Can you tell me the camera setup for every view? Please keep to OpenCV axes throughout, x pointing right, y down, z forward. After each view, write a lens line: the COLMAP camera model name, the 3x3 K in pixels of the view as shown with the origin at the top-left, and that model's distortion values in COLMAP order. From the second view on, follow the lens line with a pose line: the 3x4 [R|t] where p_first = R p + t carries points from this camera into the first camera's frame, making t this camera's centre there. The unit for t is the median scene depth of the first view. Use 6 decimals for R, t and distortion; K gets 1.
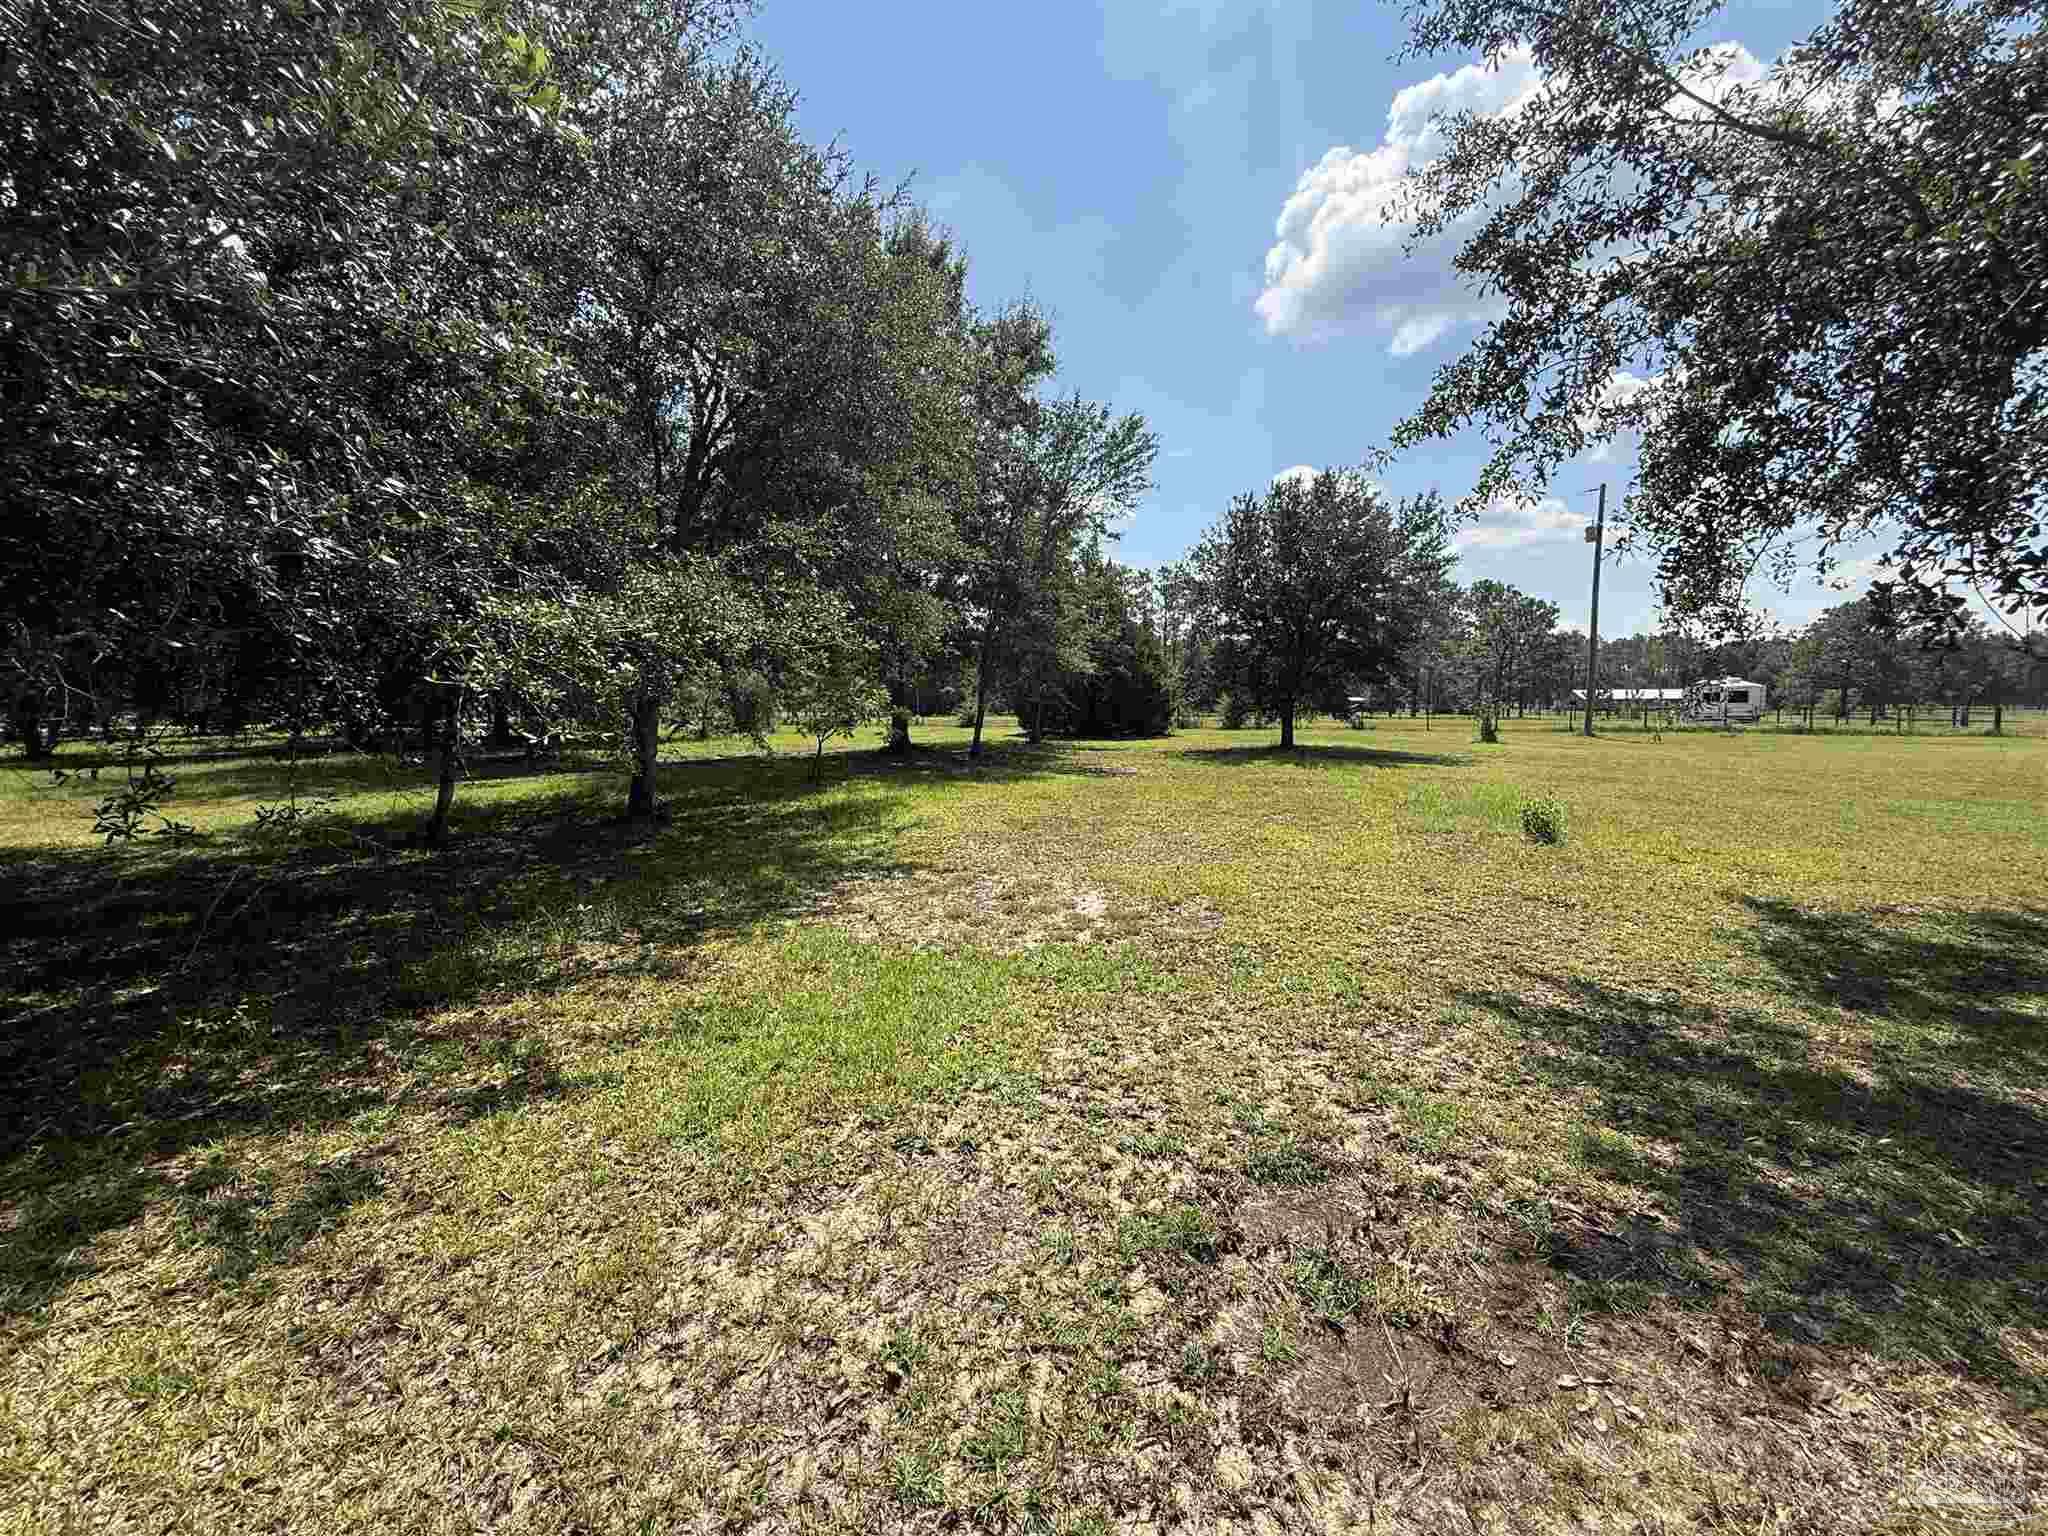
lens RADIAL K [[819.6, 0, 1026.6], [0, 819.6, 766.3], [0, 0, 1]] dist [0.010430, -0.001141]
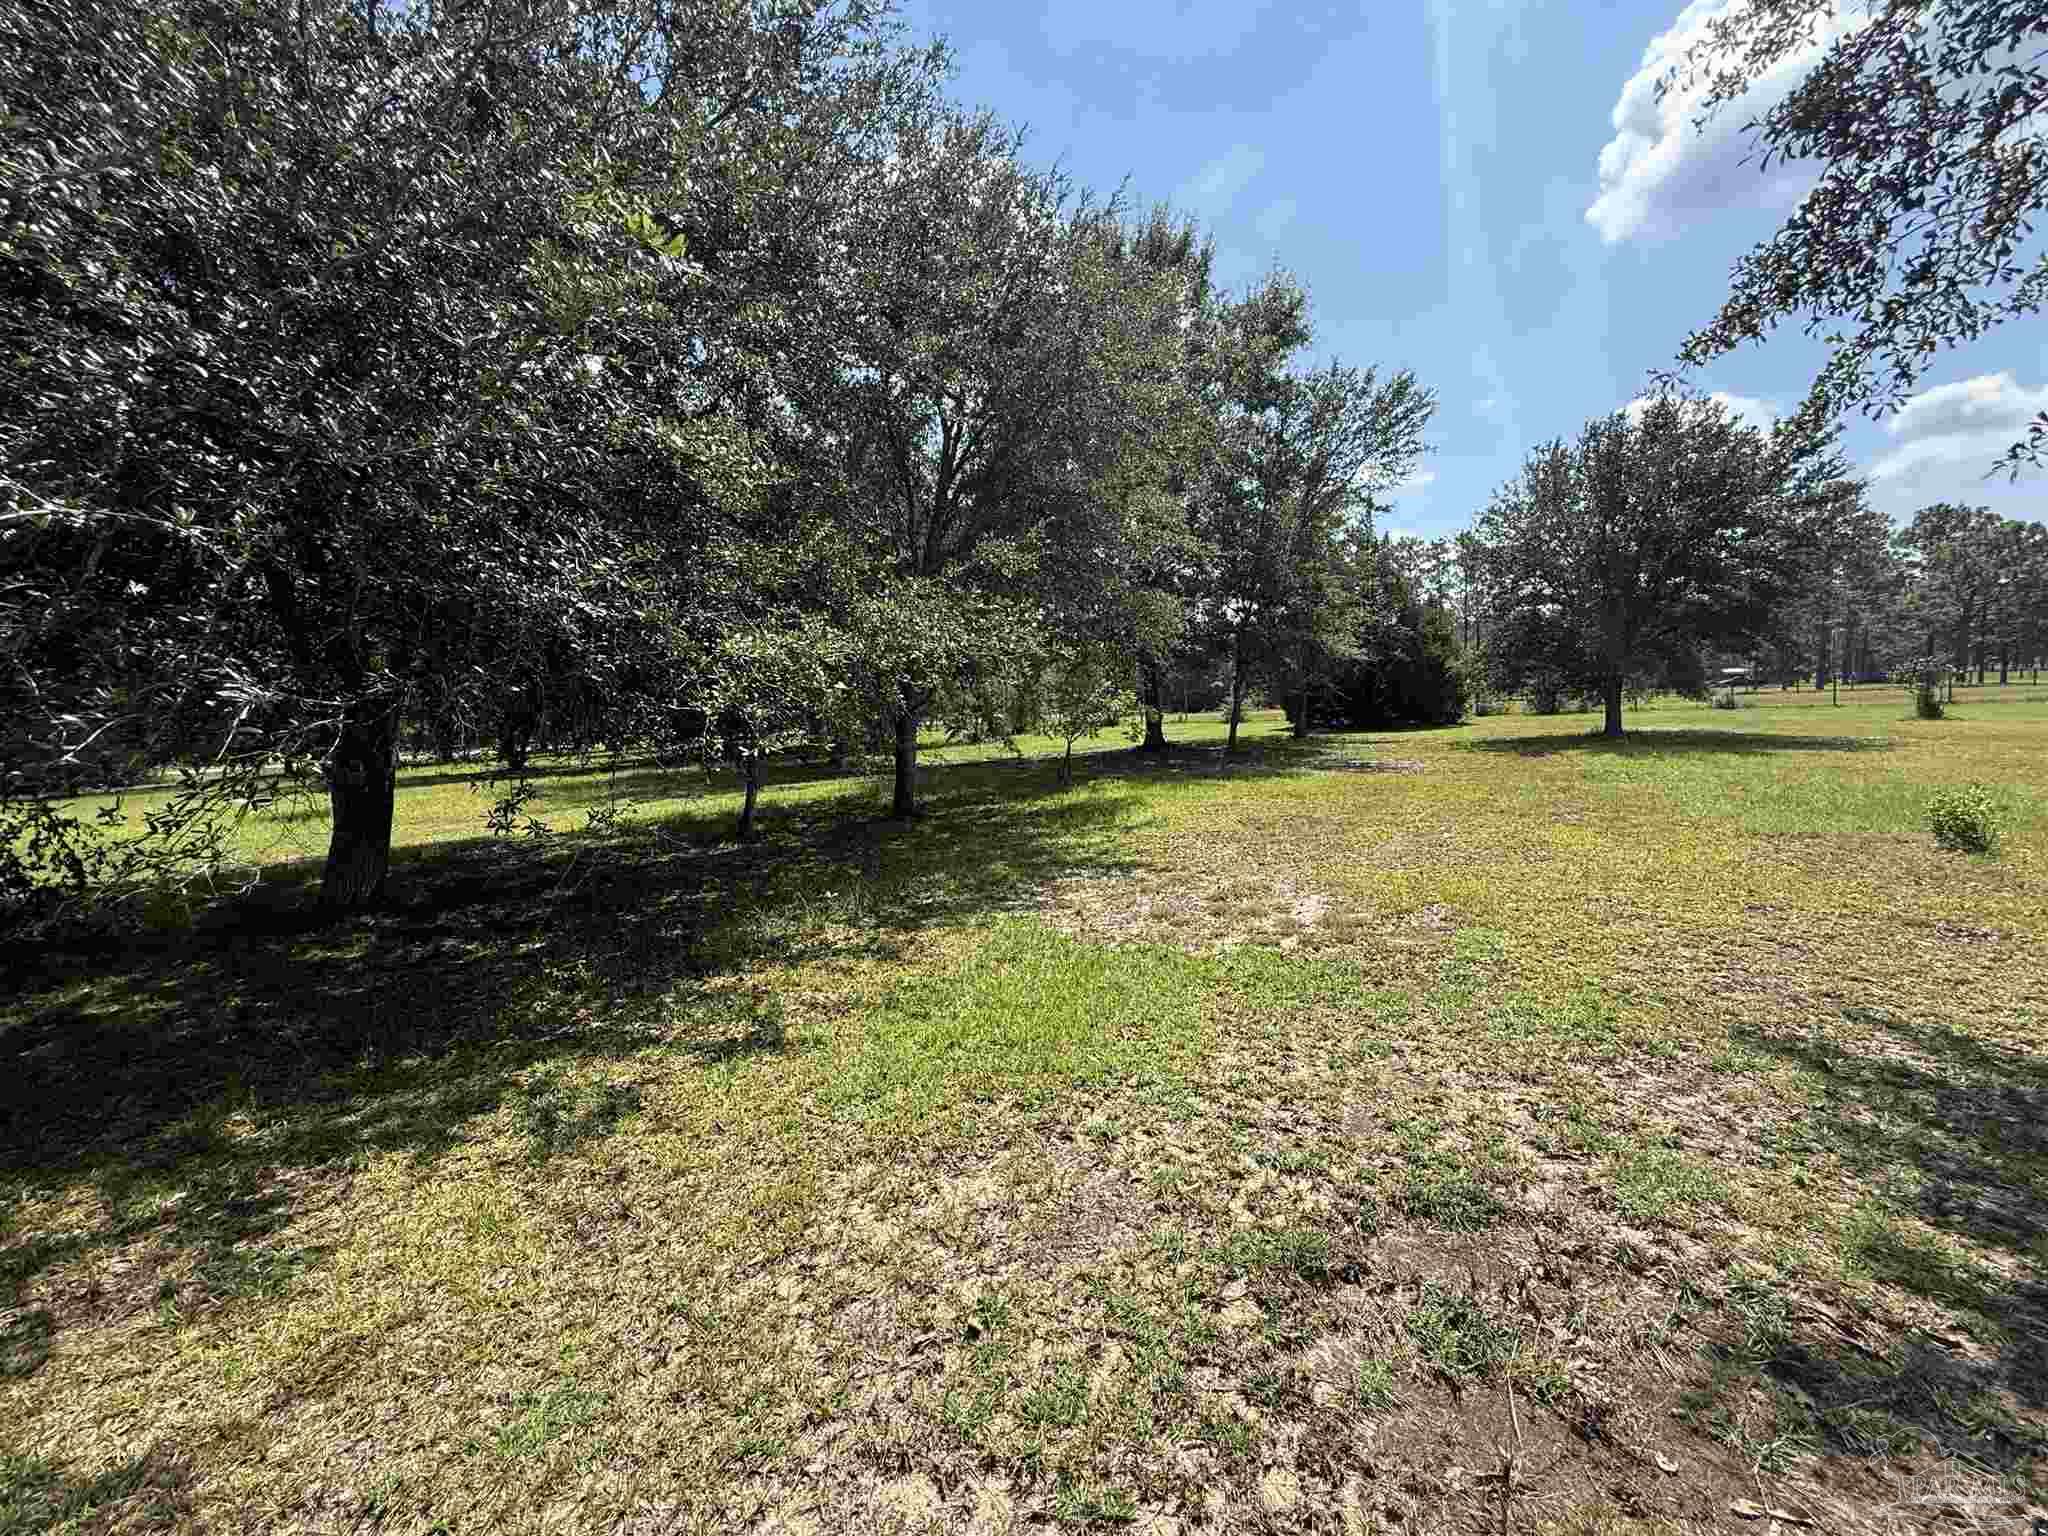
lens RADIAL K [[819.6, 0, 1021.1], [0, 819.6, 770.5], [0, 0, 1]] dist [0.010430, -0.001141]
pose [[0.945876, -0.016820, -0.324093, 0.137295], [0.019026, 0.999812, 0.003639, -0.002697], [0.323971, -0.009608, 0.946018, -0.003819]]
